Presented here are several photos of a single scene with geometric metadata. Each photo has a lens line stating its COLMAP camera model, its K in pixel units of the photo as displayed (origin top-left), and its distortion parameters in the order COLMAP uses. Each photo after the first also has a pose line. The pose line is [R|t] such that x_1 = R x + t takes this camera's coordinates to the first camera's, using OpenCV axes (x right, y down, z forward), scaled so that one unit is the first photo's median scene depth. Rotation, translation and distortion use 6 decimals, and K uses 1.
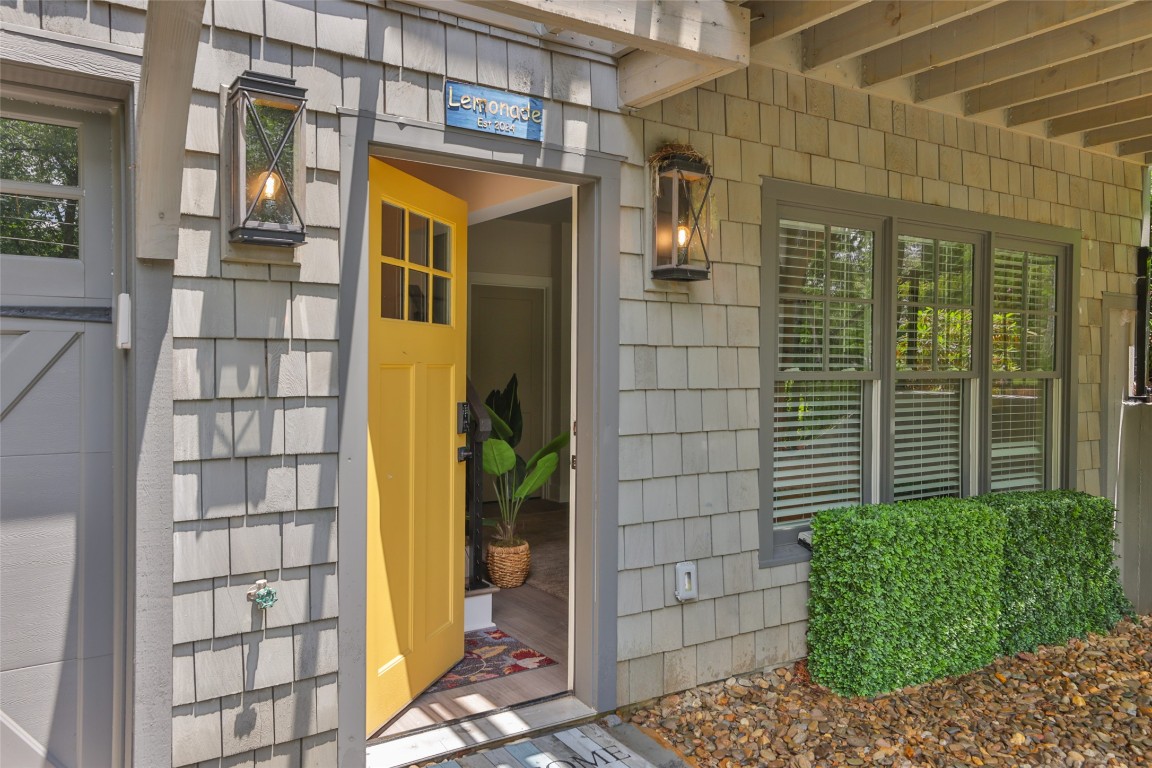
lens RADIAL K [[825.9, 0, 575.7], [0, 825.9, 369.9], [0, 0, 1]] dist [0.041440, 0.004358]
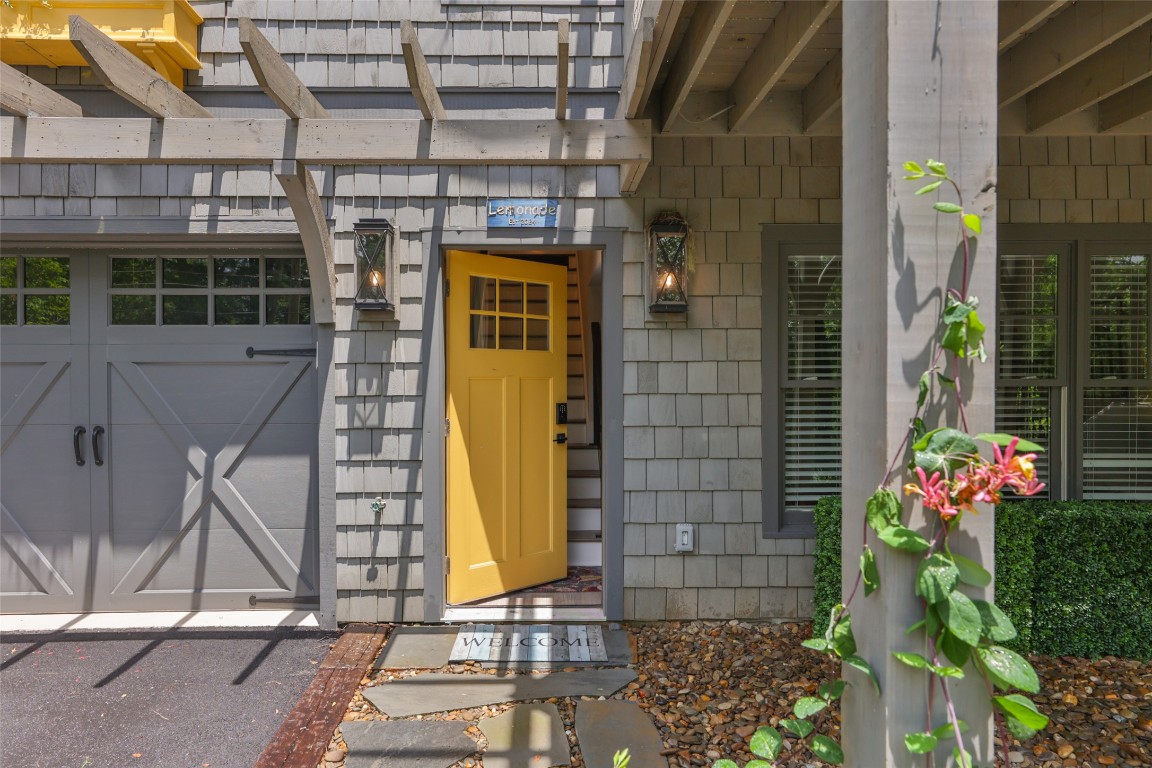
lens RADIAL K [[707.2, 0, 576.0], [0, 707.2, 384.0], [0, 0, 1]] dist [0.021960, 0.001184]
pose [[0.851444, -0.007319, -0.524395, 0.753184], [0.003867, 0.999963, -0.007677, 0.020458], [0.524432, 0.004508, 0.851440, -0.078329]]
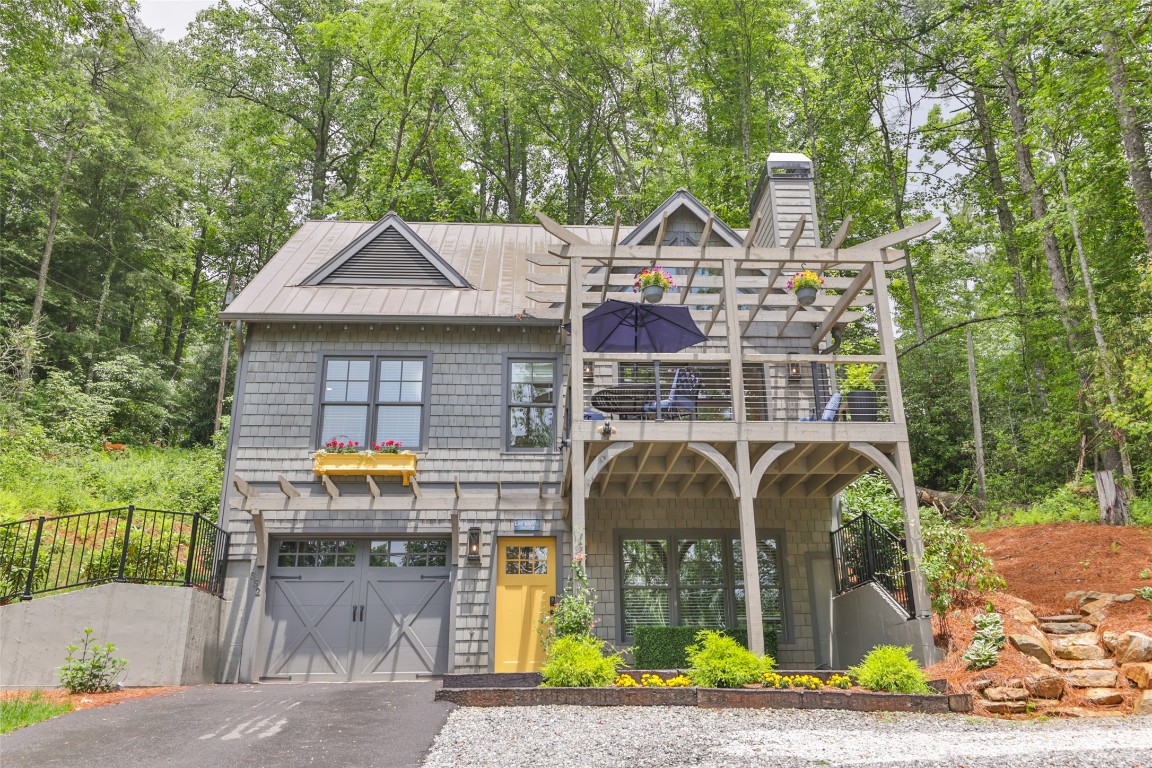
lens RADIAL K [[905.1, 0, 576.0], [0, 905.1, 384.0], [0, 0, 1]] dist [0.001054, 0.000320]
pose [[0.862087, -0.190828, -0.469458, 2.755929], [0.008327, 0.931599, -0.363391, 0.802681], [0.506692, 0.309366, 0.804708, -3.216635]]
